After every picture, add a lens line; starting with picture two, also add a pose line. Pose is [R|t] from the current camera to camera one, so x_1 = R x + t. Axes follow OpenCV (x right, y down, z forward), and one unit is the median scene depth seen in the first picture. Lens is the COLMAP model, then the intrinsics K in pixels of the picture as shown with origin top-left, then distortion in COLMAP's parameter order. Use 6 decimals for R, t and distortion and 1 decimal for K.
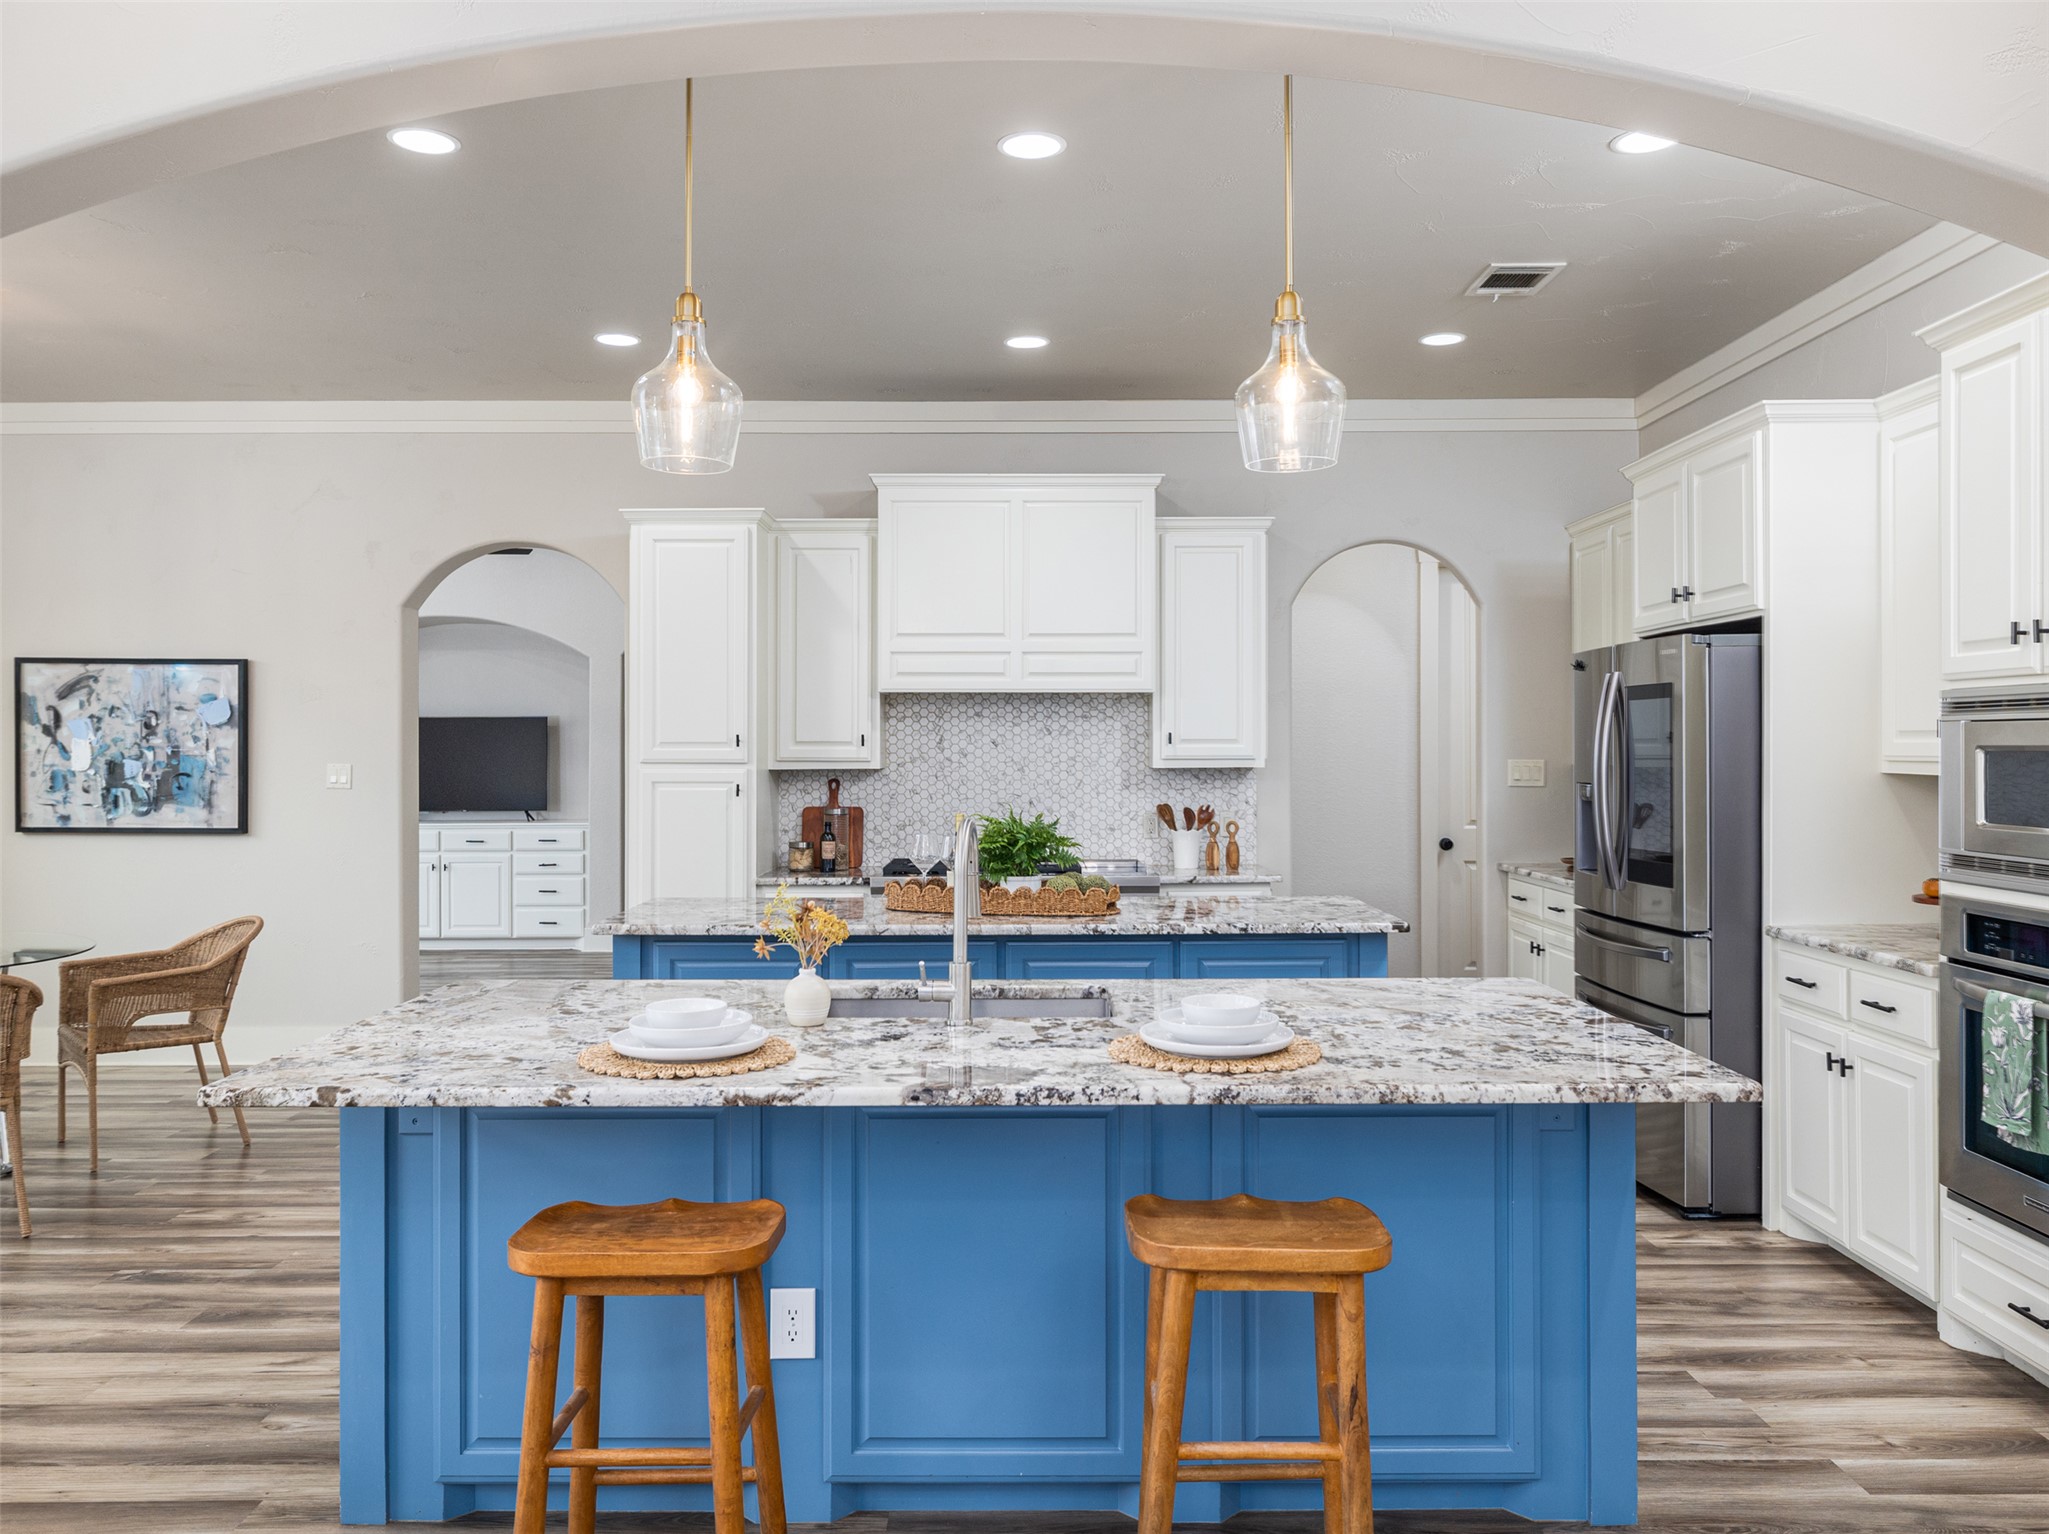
lens RADIAL K [[1552.7, 0, 1025.8], [0, 1552.7, 762.3], [0, 0, 1]] dist [-0.004633, 0.003247]
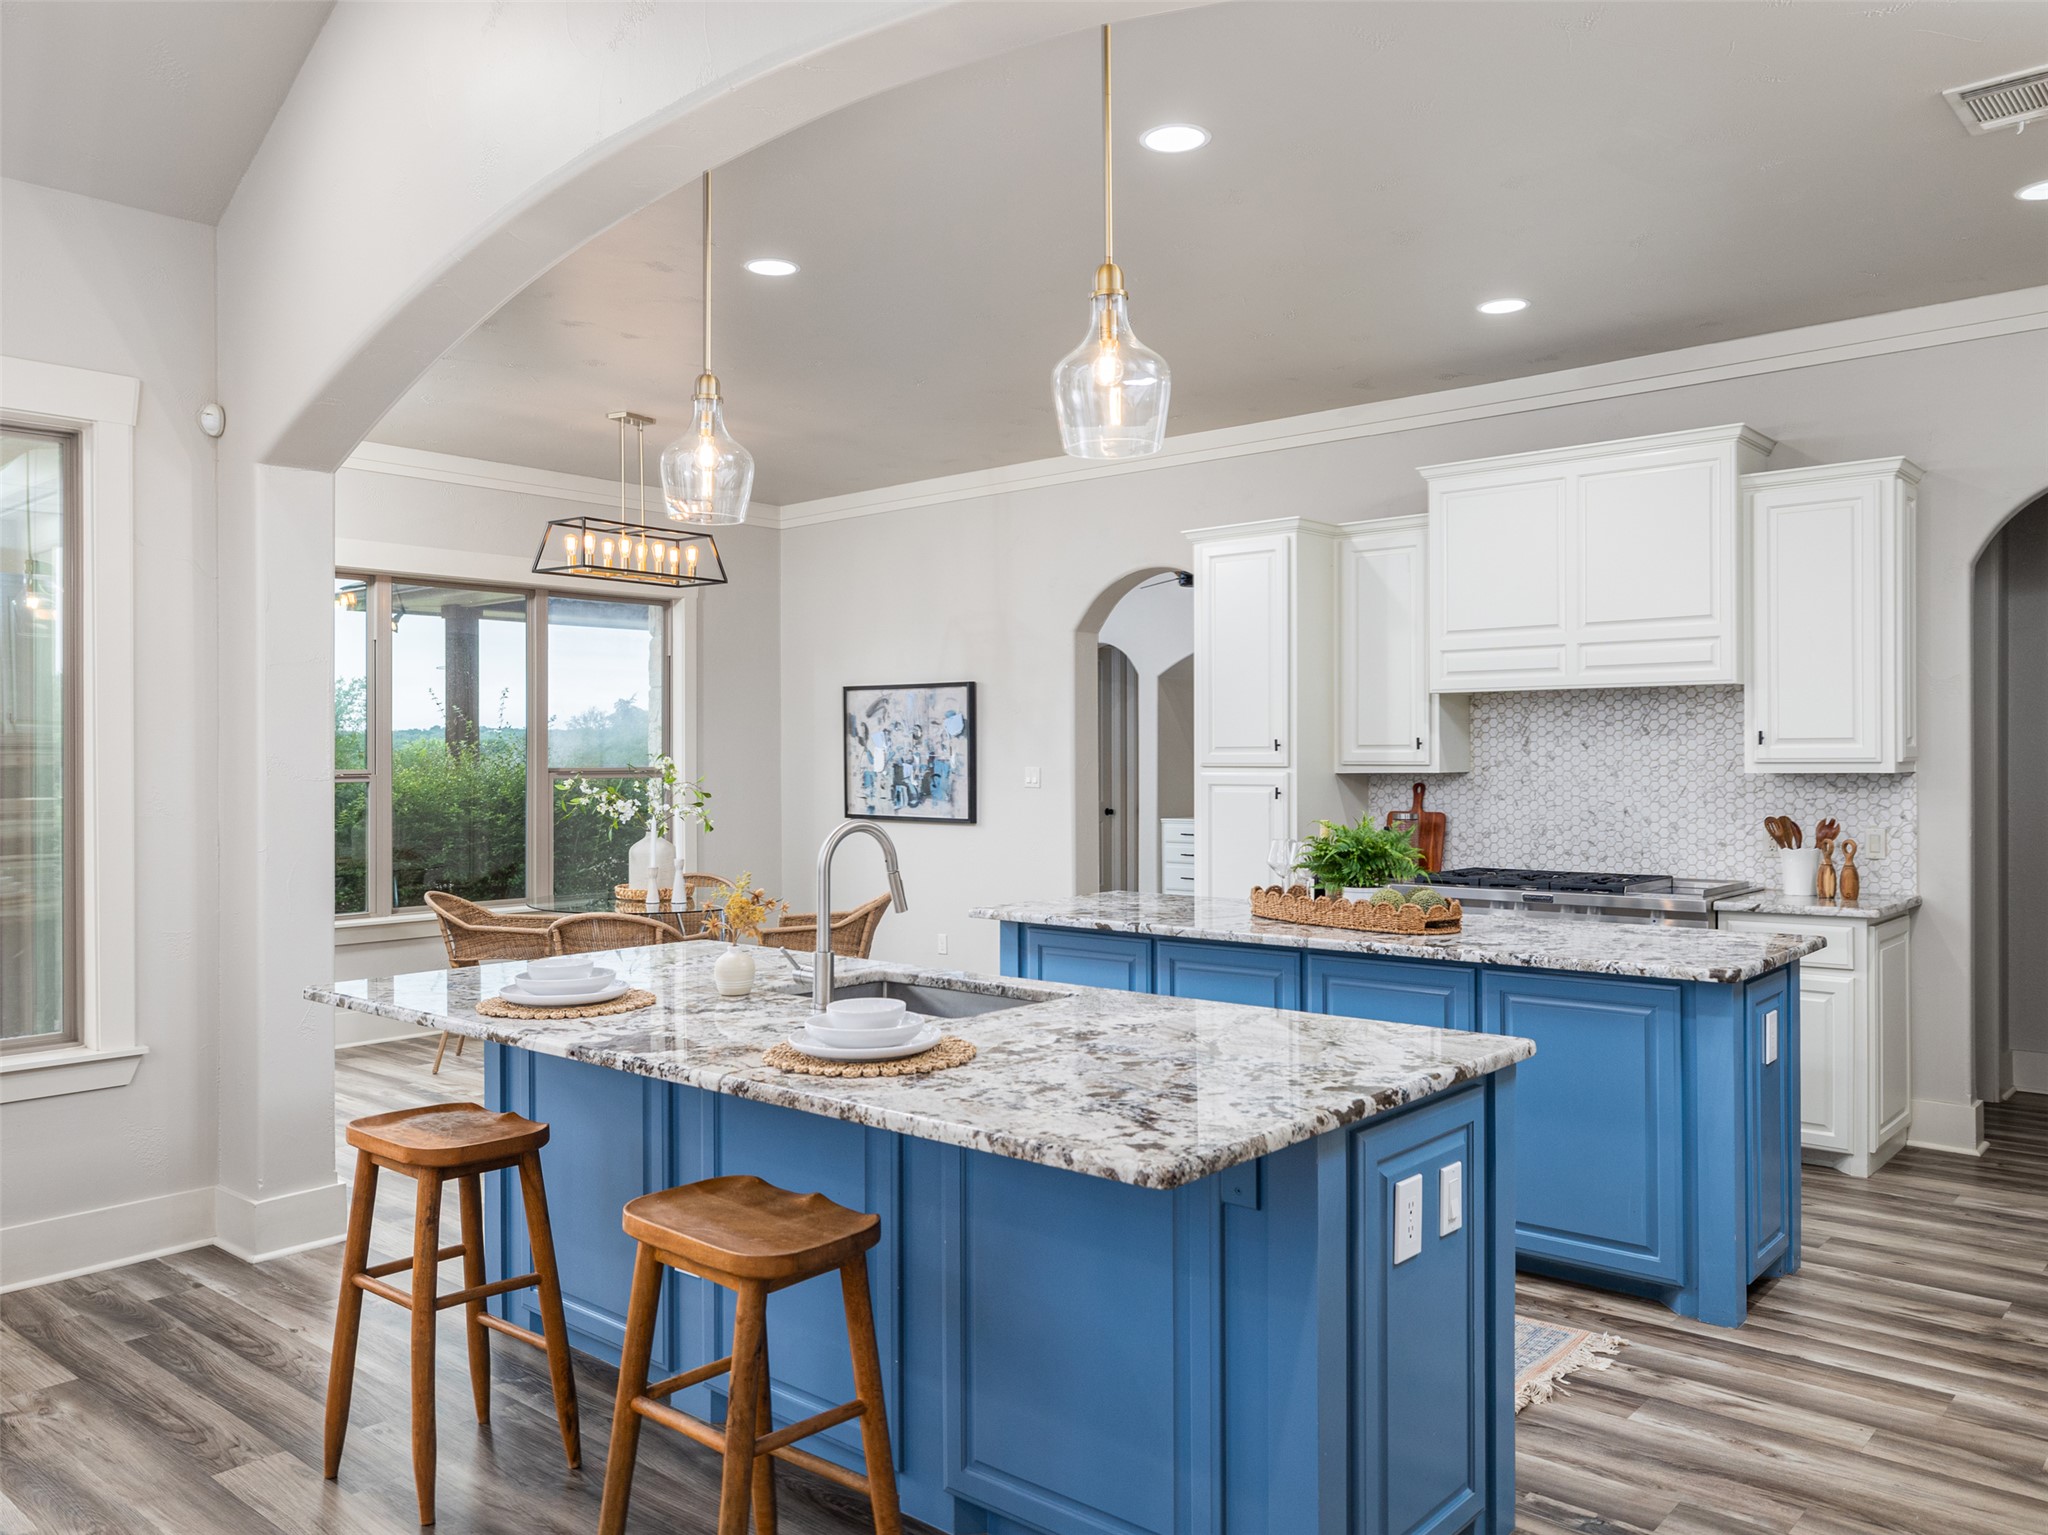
lens RADIAL K [[1516.7, 0, 1024.1], [0, 1516.7, 763.9], [0, 0, 1]] dist [-0.008346, 0.002096]
pose [[0.753730, 0.000034, -0.657185, 0.316657], [-0.000553, 1.000000, -0.000582, -0.000669], [0.657184, 0.000802, 0.753729, 0.121576]]
